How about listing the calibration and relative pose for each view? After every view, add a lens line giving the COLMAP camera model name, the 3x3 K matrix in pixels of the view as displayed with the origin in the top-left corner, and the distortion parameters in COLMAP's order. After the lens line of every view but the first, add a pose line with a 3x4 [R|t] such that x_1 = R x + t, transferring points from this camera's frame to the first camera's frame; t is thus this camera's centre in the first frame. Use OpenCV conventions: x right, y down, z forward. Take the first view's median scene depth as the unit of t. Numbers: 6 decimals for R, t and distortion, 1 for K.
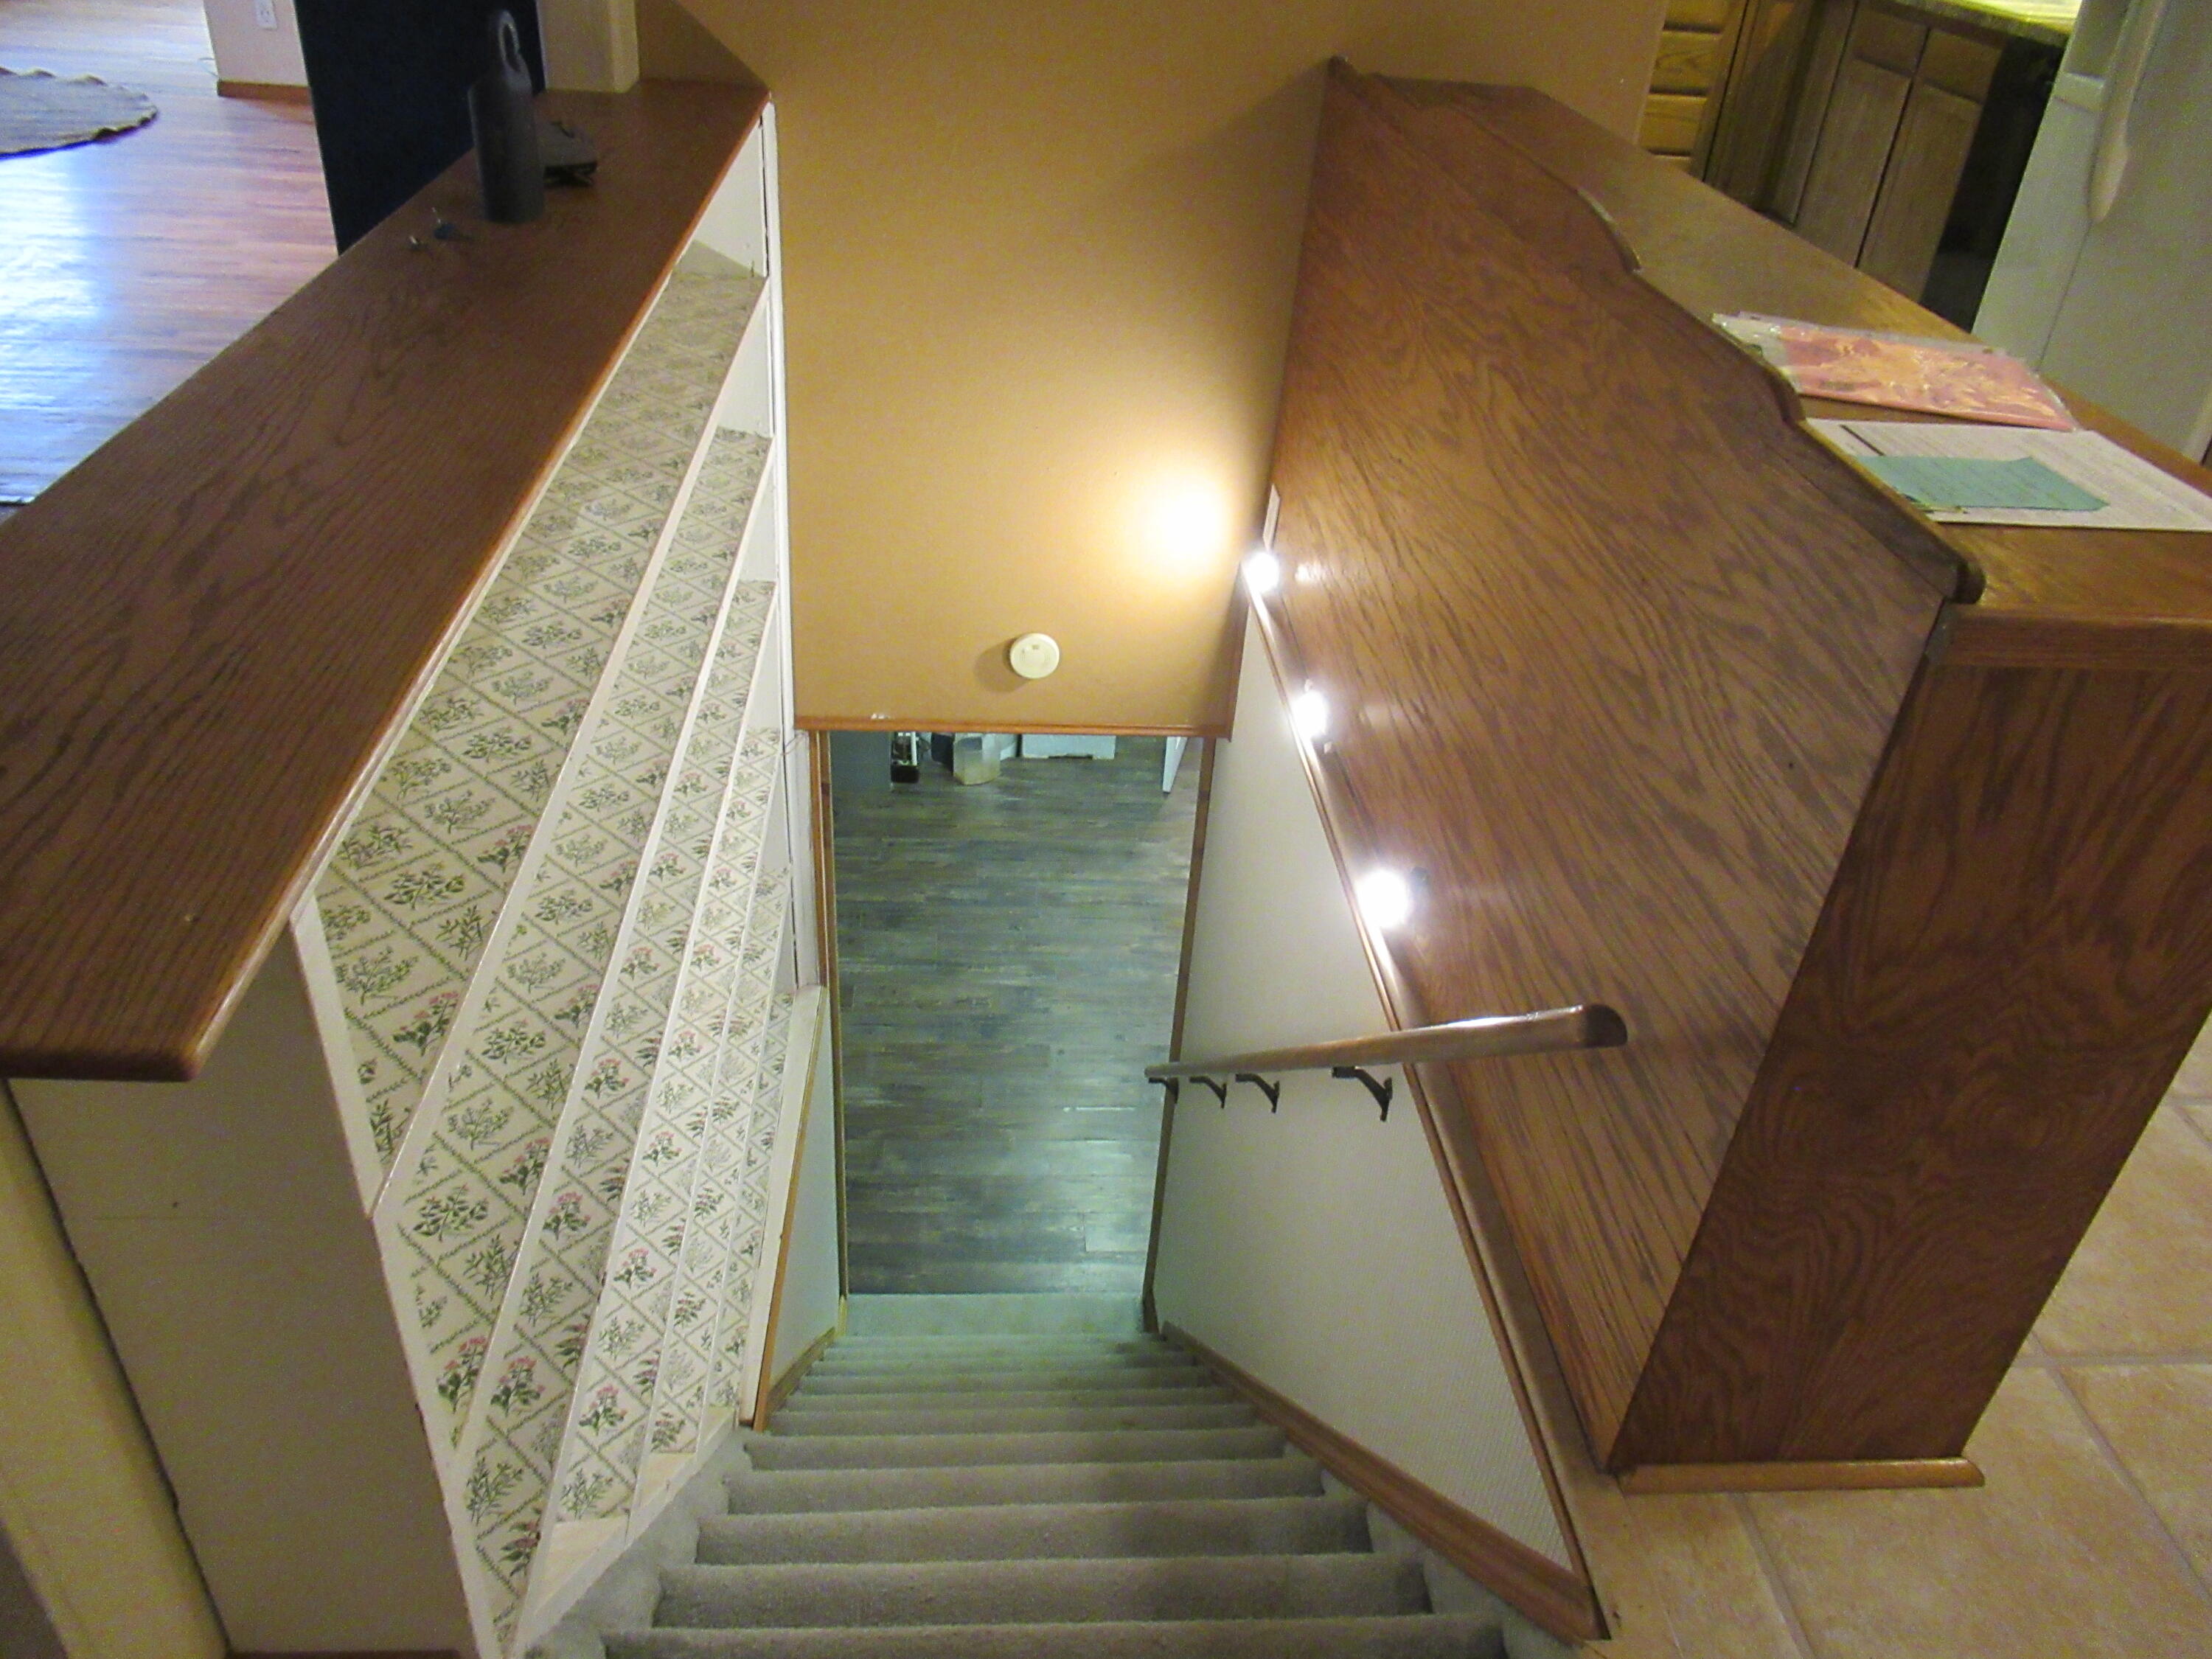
lens RADIAL K [[1639.4, 0, 1105.8], [0, 1639.4, 836.8], [0, 0, 1]] dist [-0.004869, -0.005800]
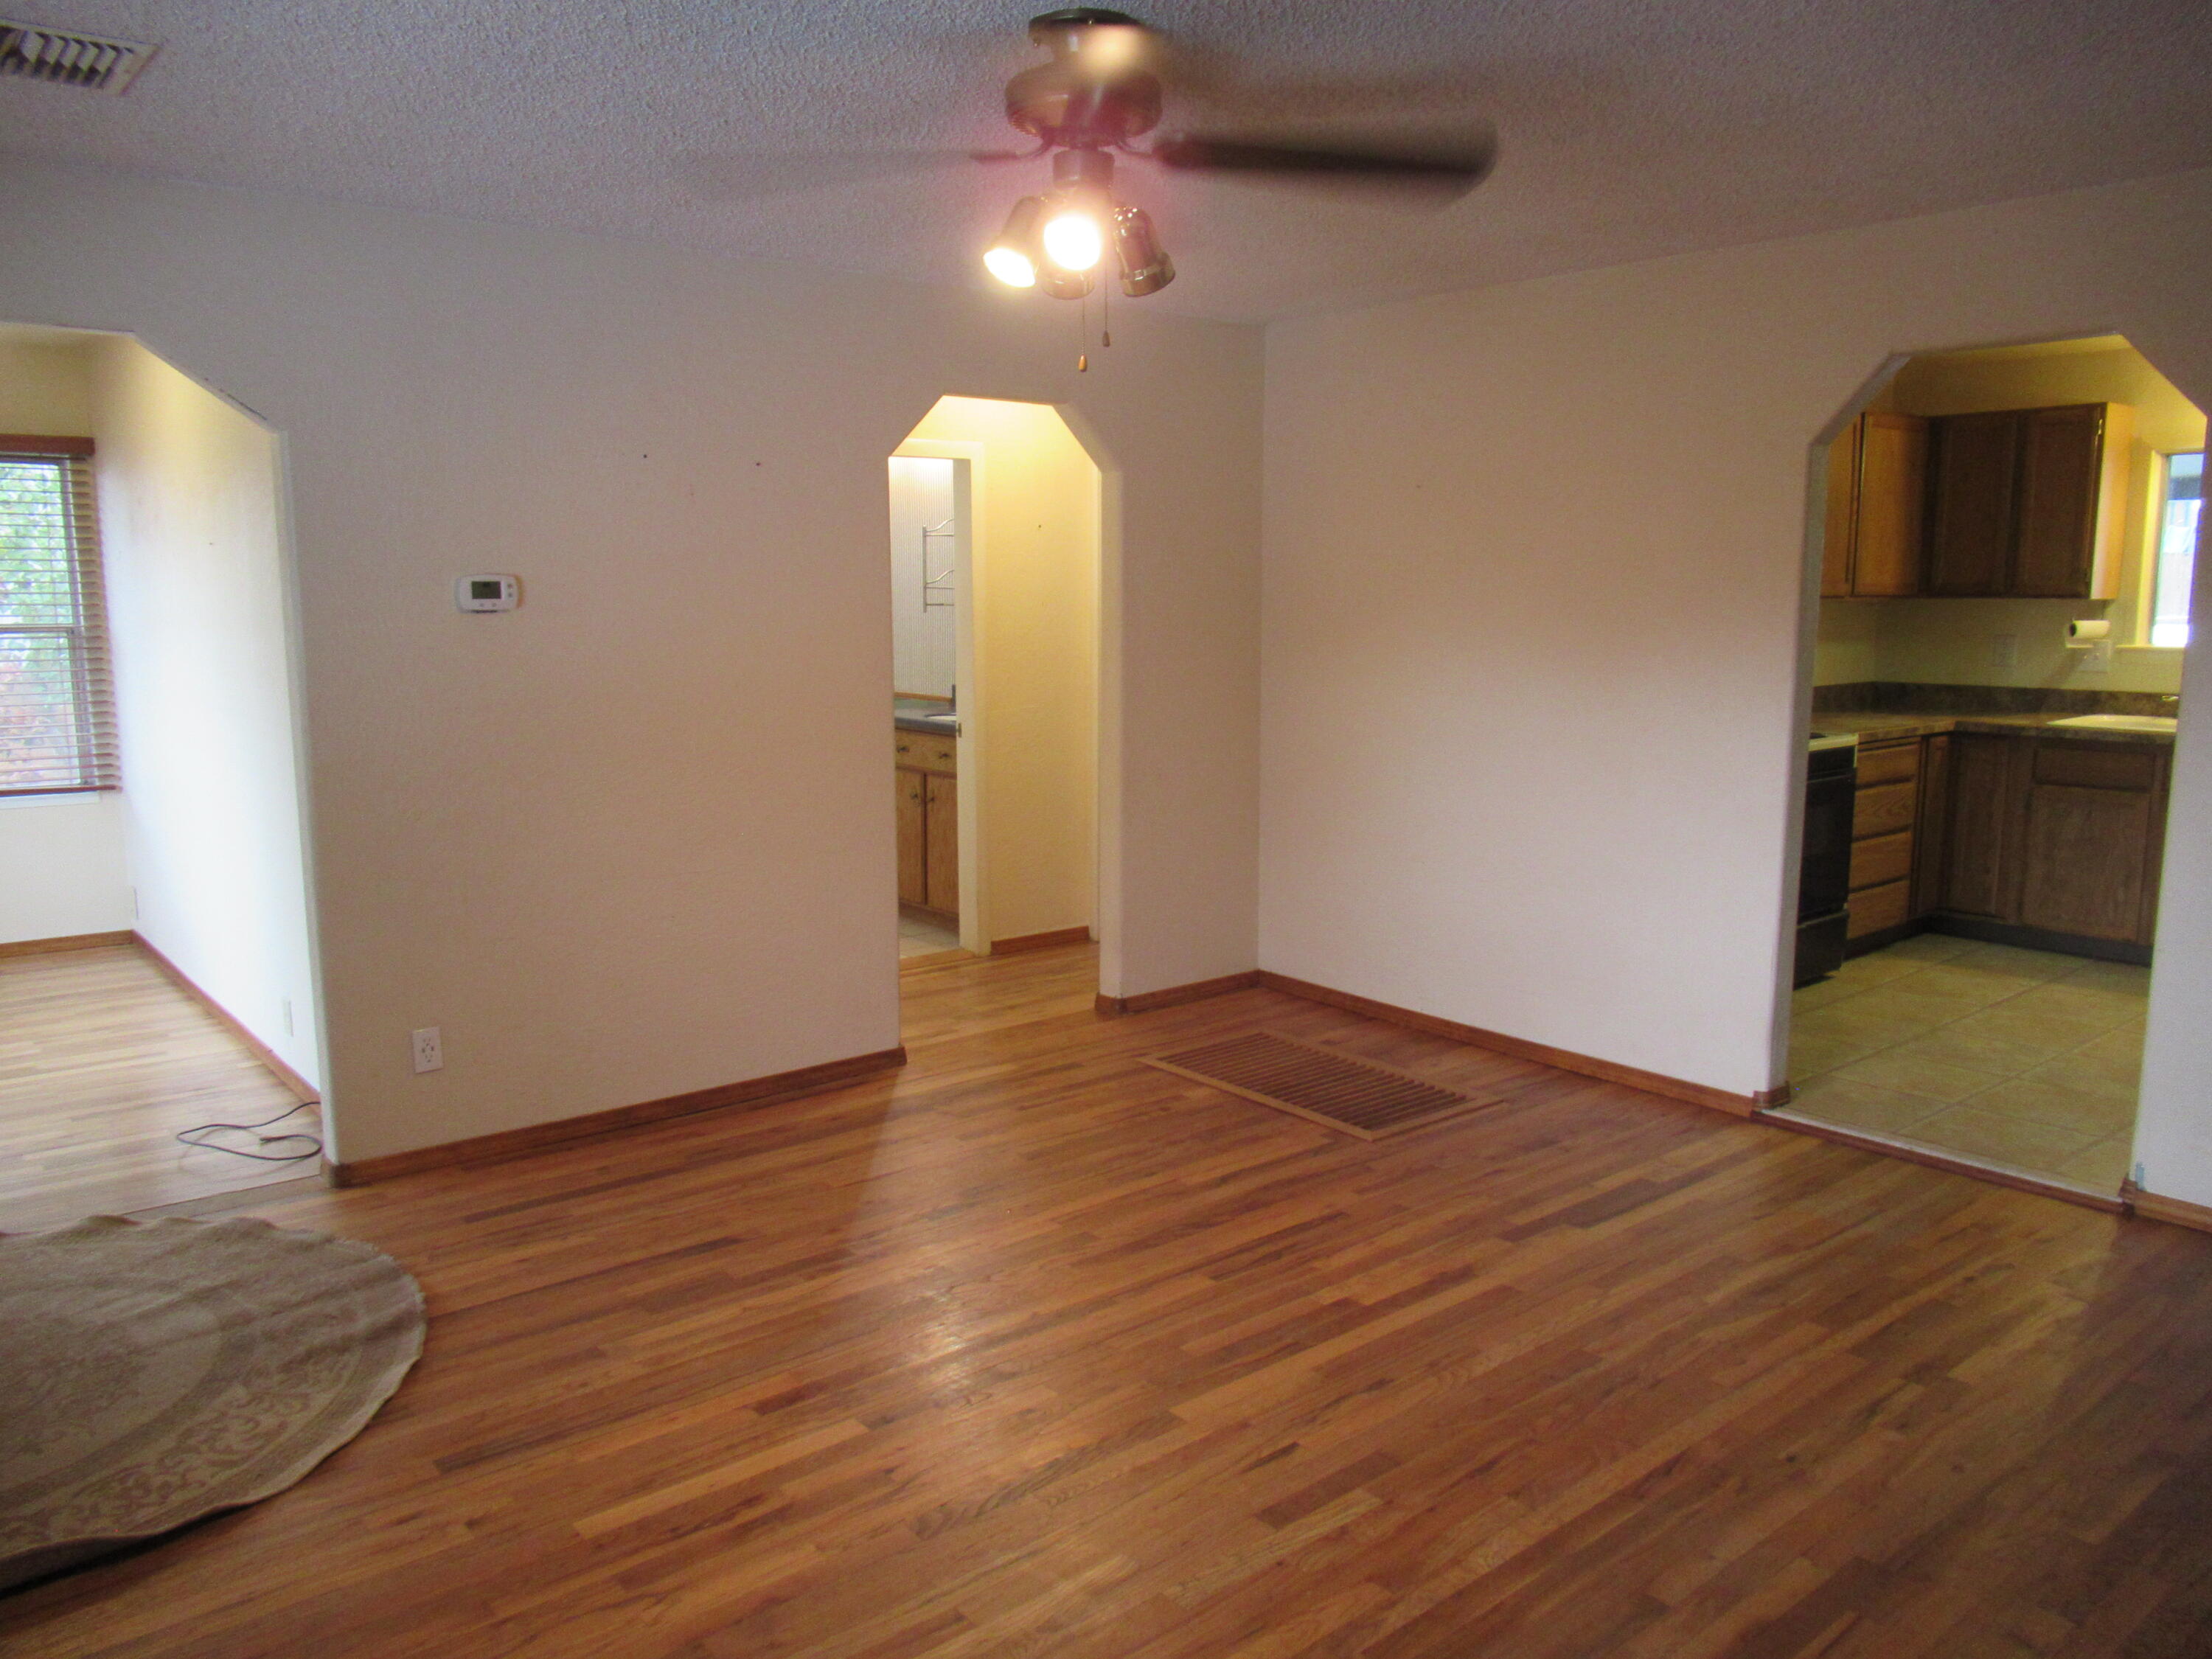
lens RADIAL K [[1639.4, 0, 1103.0], [0, 1639.4, 849.1], [0, 0, 1]] dist [-0.004869, -0.005800]
pose [[0.808342, -0.157101, 0.567364, -1.883254], [0.369590, 0.885575, -0.281355, -0.821057], [-0.458242, 0.437123, 0.773910, 0.939371]]
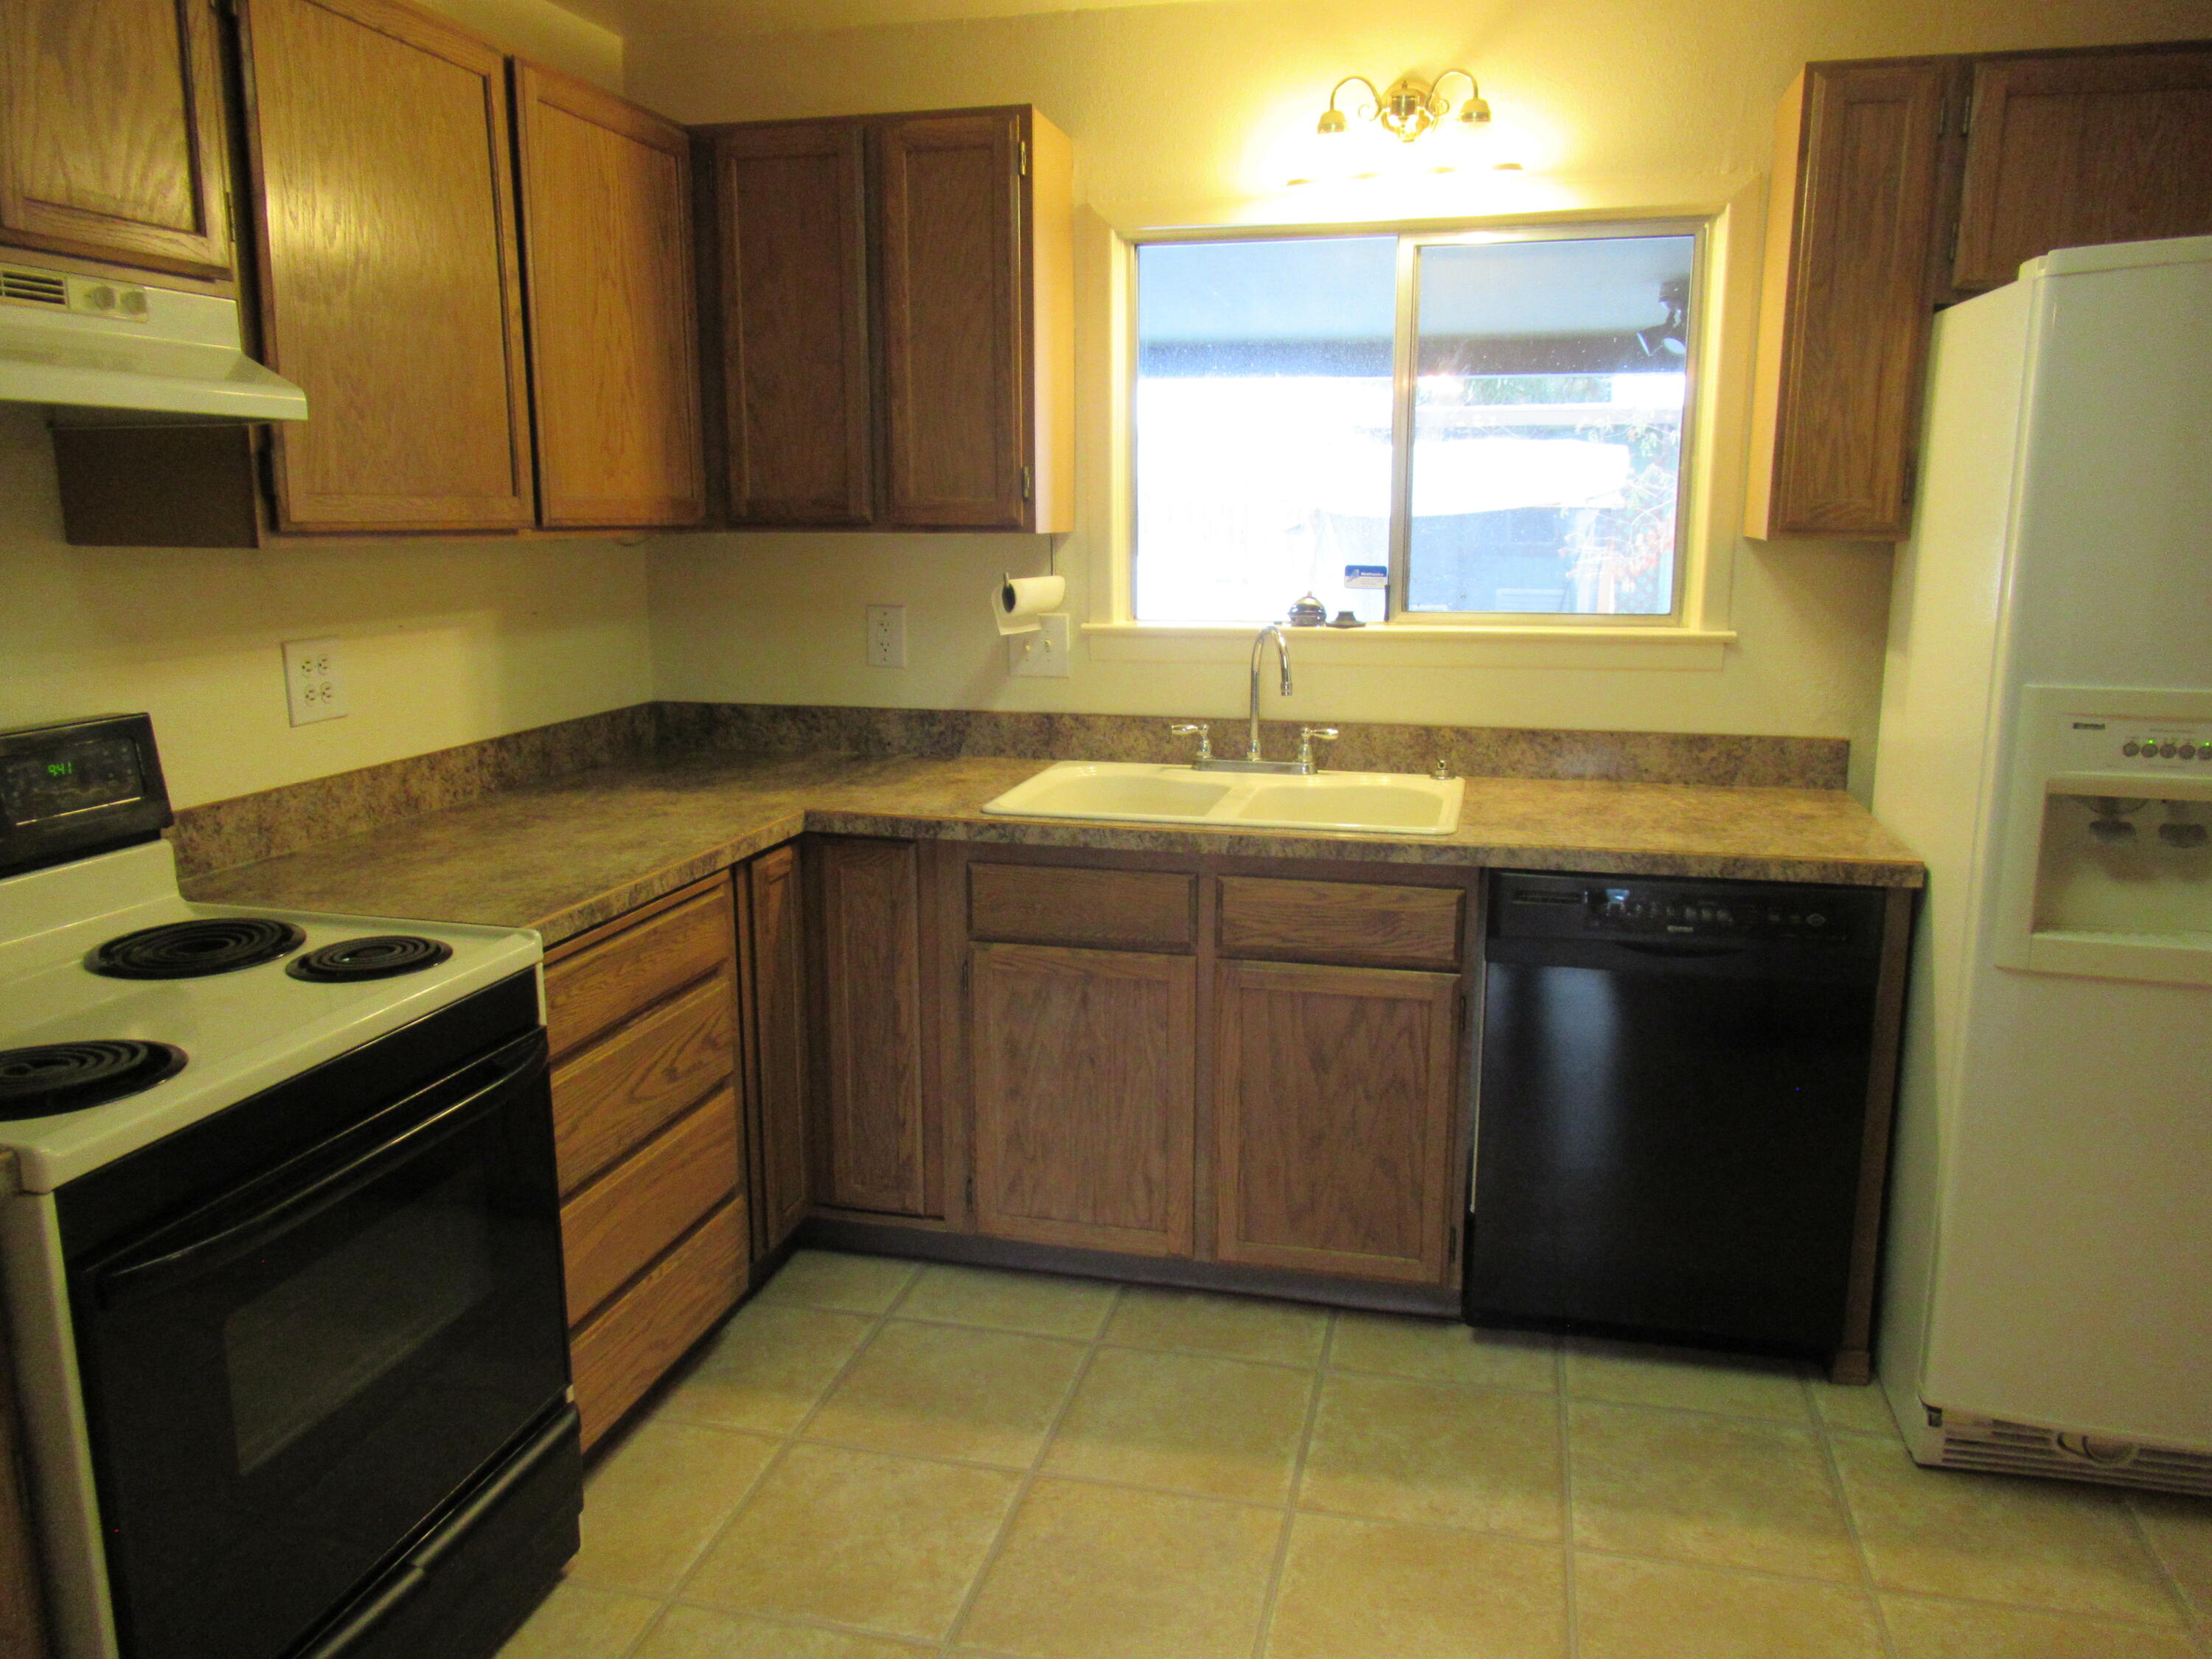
lens RADIAL K [[1639.4, 0, 1108.8], [0, 1639.4, 841.3], [0, 0, 1]] dist [-0.004869, -0.005800]
pose [[0.302728, -0.249154, 0.919934, -0.078555], [0.542516, 0.838638, 0.048607, -1.197066], [-0.783602, 0.484364, 0.389050, 1.723413]]
